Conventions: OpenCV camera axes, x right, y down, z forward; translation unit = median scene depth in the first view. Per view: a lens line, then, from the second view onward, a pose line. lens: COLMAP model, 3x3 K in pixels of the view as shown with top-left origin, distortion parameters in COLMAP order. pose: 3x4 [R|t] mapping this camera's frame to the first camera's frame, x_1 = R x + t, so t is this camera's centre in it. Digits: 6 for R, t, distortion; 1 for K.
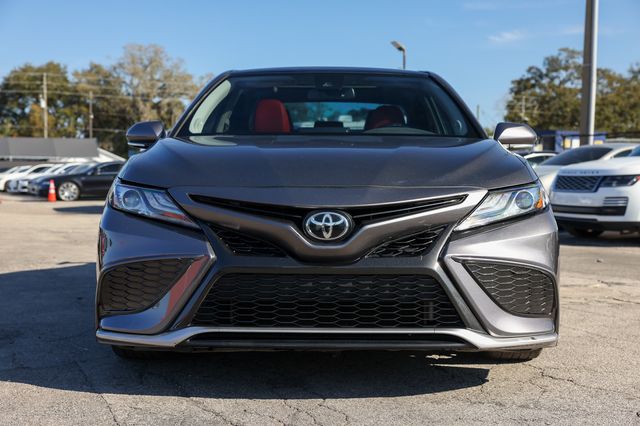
lens RADIAL K [[1004.3, 0, 319.2], [0, 1004.3, 212.4], [0, 0, 1]] dist [0.059827, 0.000000]
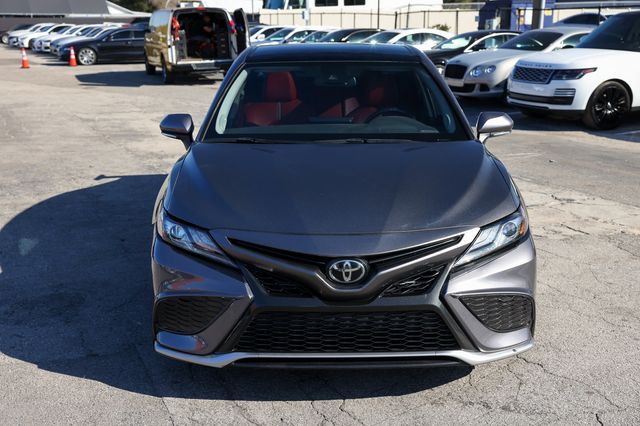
lens RADIAL K [[848.6, 0, 313.7], [0, 848.6, 232.8], [0, 0, 1]] dist [0.026738, 0.000000]
pose [[0.999802, -0.015101, 0.012939, -0.041314], [0.011960, 0.976441, 0.215452, -0.234380], [-0.015888, -0.215254, 0.976429, 0.027583]]
